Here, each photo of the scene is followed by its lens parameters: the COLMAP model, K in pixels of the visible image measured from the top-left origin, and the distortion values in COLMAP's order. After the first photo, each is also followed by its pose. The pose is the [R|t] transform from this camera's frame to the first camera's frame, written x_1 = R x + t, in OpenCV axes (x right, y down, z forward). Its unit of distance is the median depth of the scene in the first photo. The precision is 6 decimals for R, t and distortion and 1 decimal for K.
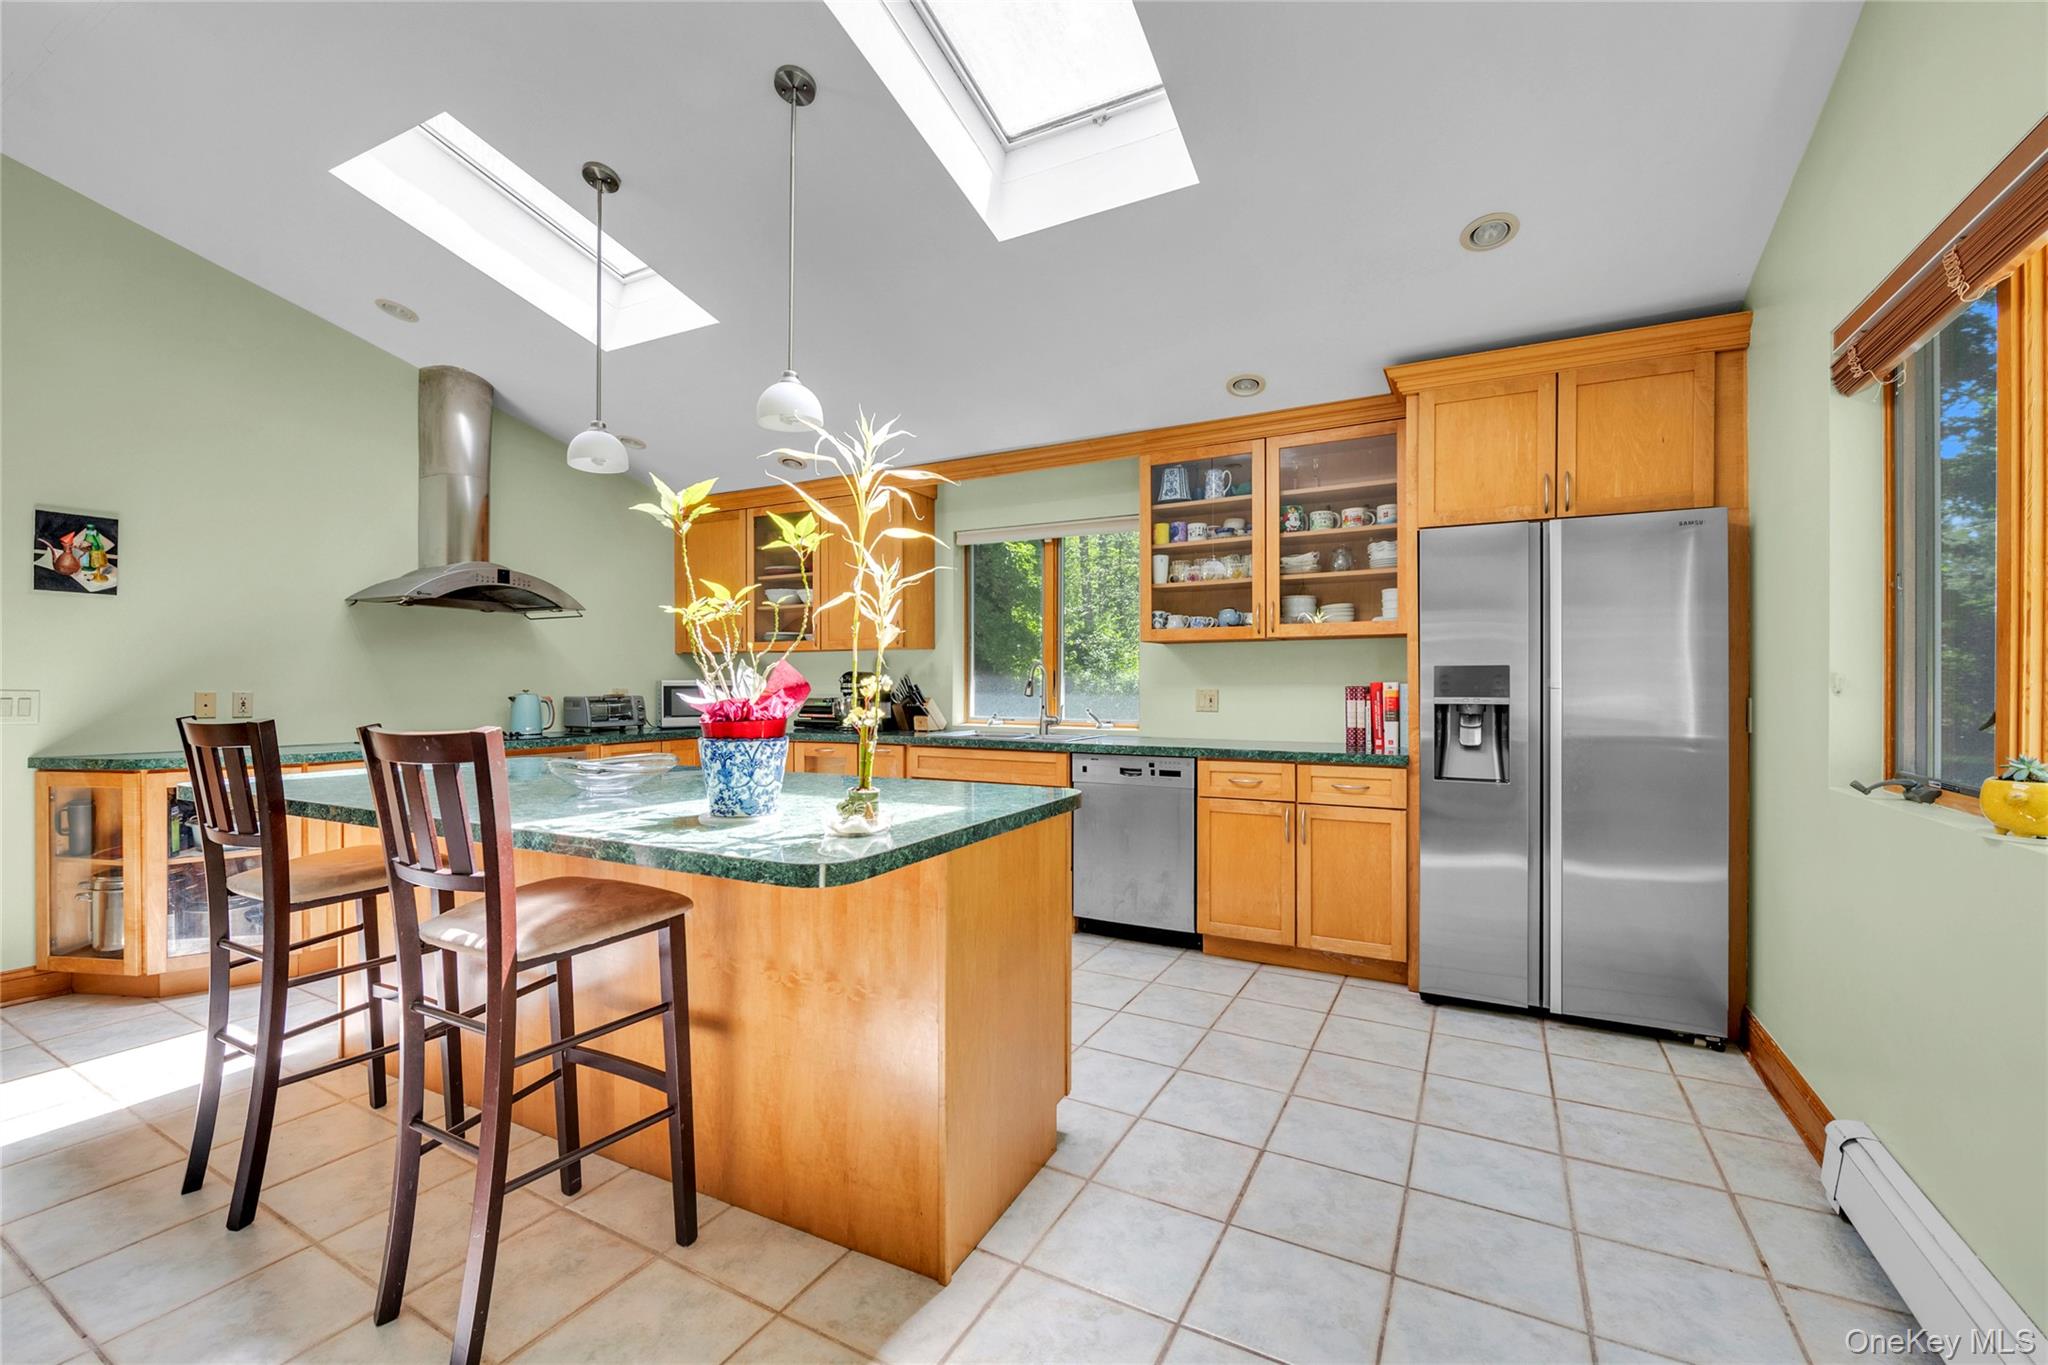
lens RADIAL K [[839.4, 0, 1027.7], [0, 839.4, 687.0], [0, 0, 1]] dist [-0.004832, -0.001237]
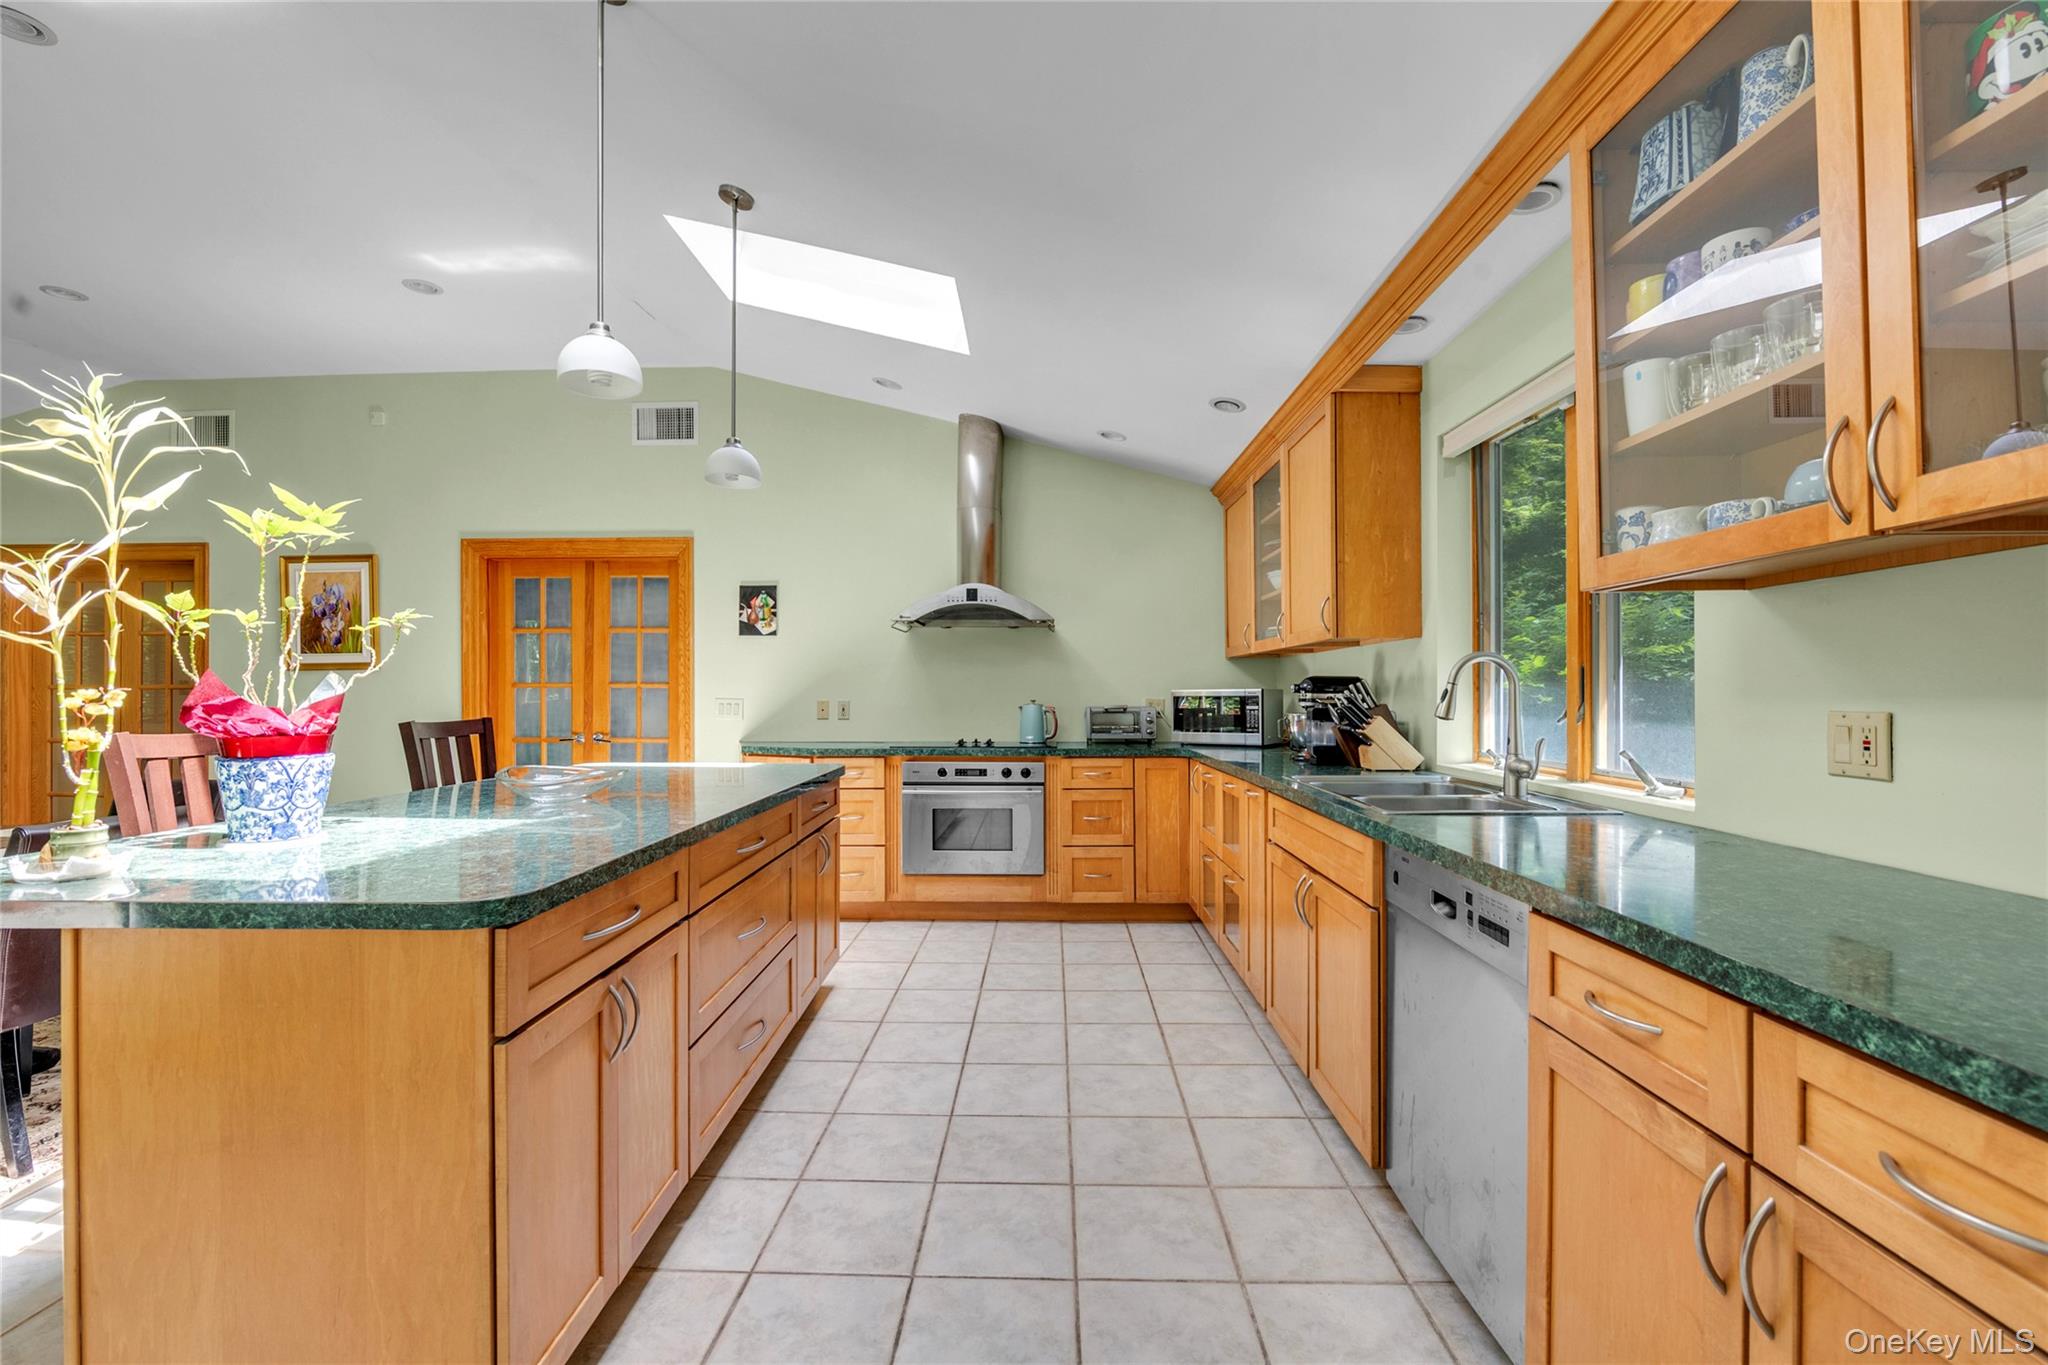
lens RADIAL K [[839.4, 0, 1020.8], [0, 839.4, 686.7], [0, 0, 1]] dist [-0.004832, -0.001237]
pose [[0.458516, -0.008079, -0.888649, 0.497829], [-0.002260, 0.999945, -0.010257, -0.003743], [0.888683, 0.006711, 0.458473, 0.765350]]
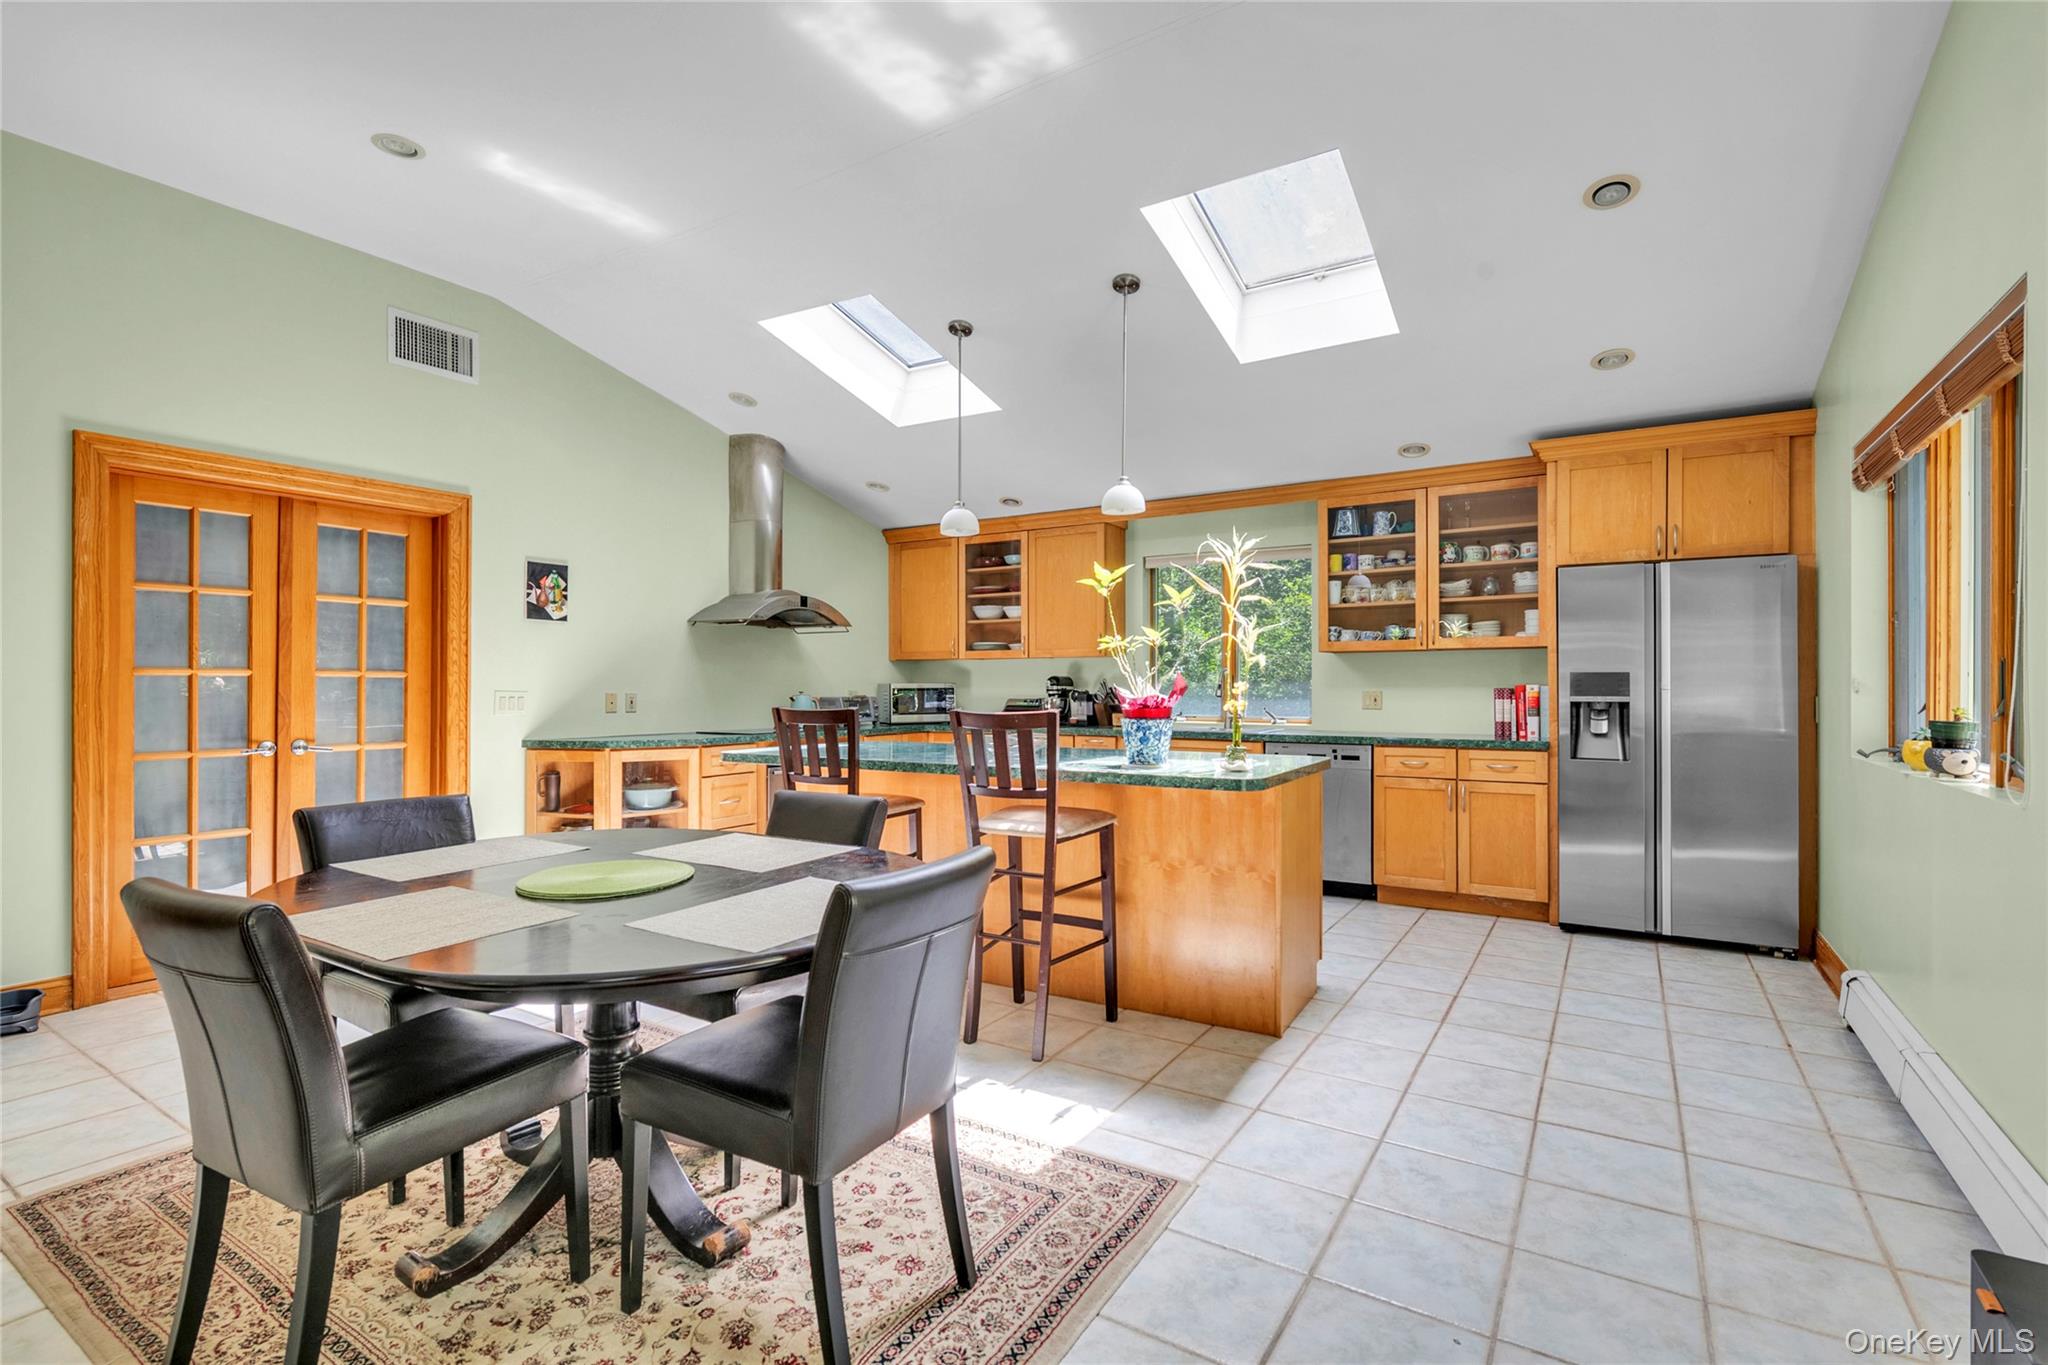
lens RADIAL K [[932.2, 0, 1024.0], [0, 932.2, 686.4], [0, 0, 1]] dist [-0.003310, -0.000586]
pose [[0.997659, -0.000428, -0.068377, -0.267778], [0.000148, 0.999992, -0.004089, 0.002572], [0.068379, 0.004070, 0.997651, -0.510958]]
